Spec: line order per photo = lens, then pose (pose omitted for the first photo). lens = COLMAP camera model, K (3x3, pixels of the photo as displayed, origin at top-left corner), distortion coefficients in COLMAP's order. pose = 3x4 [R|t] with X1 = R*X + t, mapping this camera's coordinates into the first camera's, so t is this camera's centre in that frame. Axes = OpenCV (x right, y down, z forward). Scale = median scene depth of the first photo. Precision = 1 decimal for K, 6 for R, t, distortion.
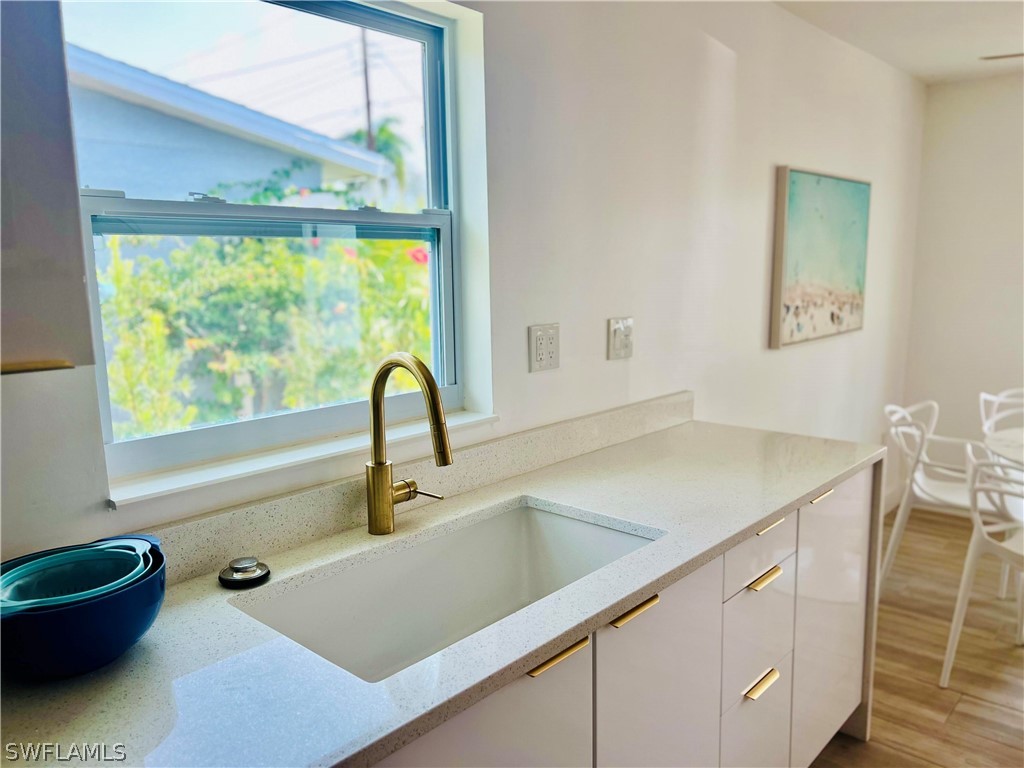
lens RADIAL K [[767.6, 0, 516.1], [0, 767.6, 388.9], [0, 0, 1]] dist [0.087513, -0.107516]
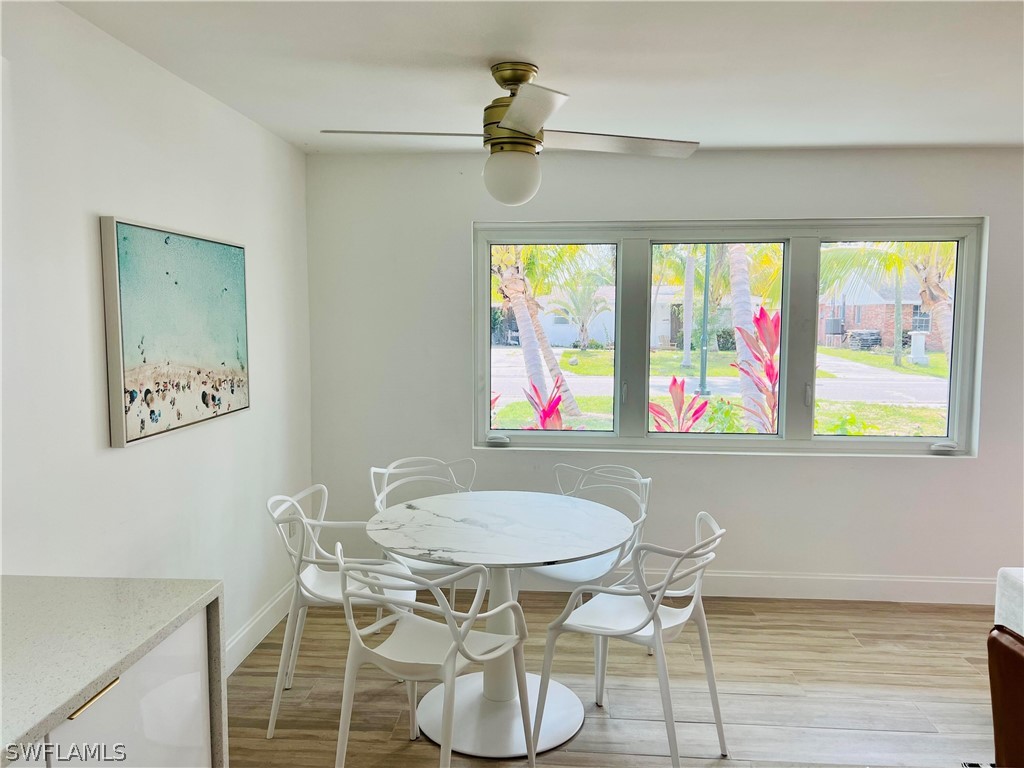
lens RADIAL K [[767.6, 0, 516.1], [0, 767.6, 388.9], [0, 0, 1]] dist [0.087513, -0.107516]
pose [[0.786629, -0.042458, 0.615964, 0.170836], [0.086625, 0.995355, -0.042017, -0.042750], [-0.611319, 0.086410, 0.786653, 0.136887]]
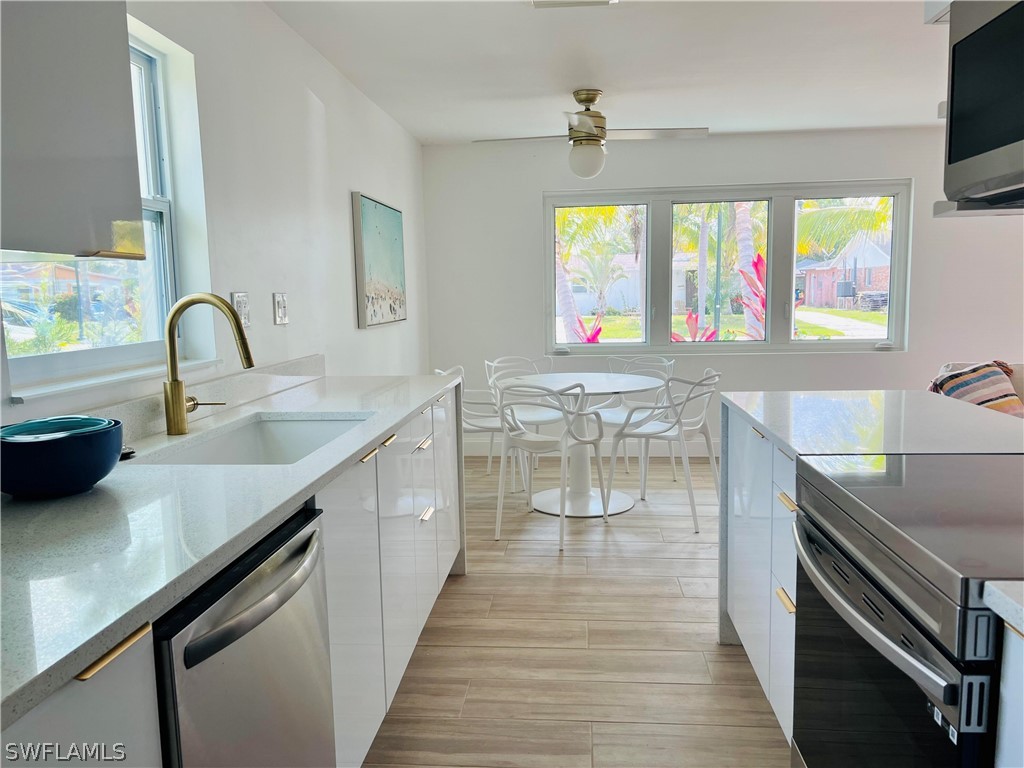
lens RADIAL K [[767.6, 0, 516.1], [0, 767.6, 388.9], [0, 0, 1]] dist [0.087513, -0.107516]
pose [[0.797203, -0.078009, 0.598650, -0.258939], [0.105736, 0.994331, -0.011235, 0.095139], [-0.594380, 0.072255, 0.800932, -0.211848]]
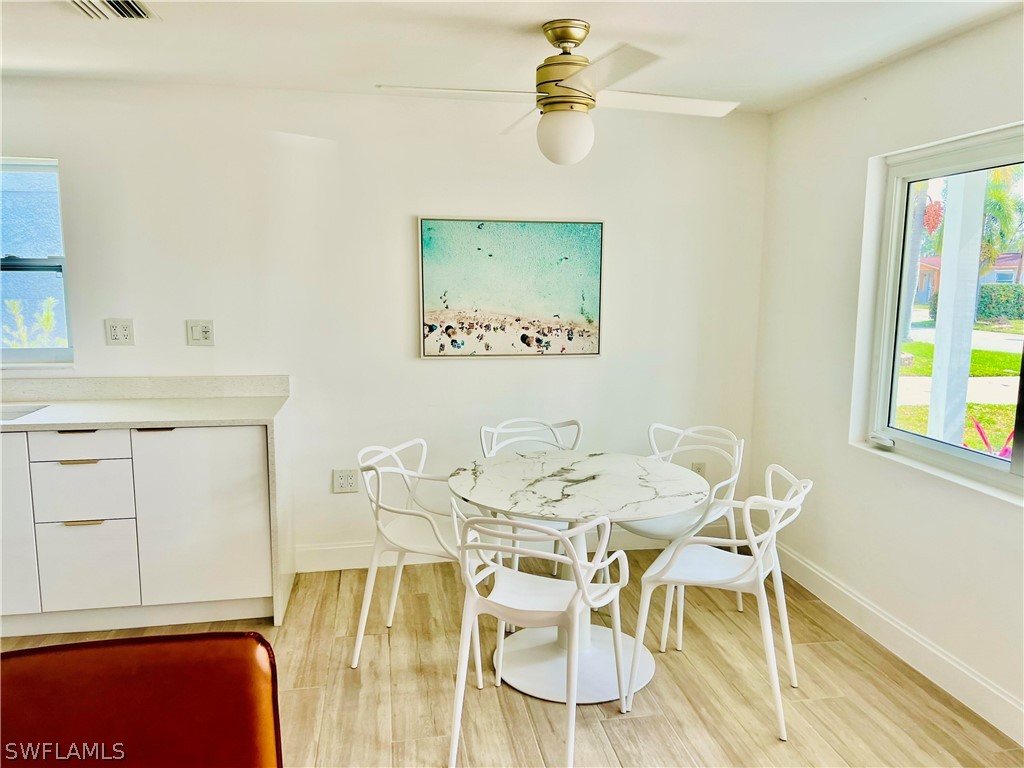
lens RADIAL K [[767.6, 0, 516.1], [0, 767.6, 388.9], [0, 0, 1]] dist [0.087513, -0.107516]
pose [[0.786434, 0.103433, -0.608952, 1.246630], [-0.118735, 0.992808, 0.015291, -0.039672], [0.606155, 0.060279, 0.793059, 0.091007]]
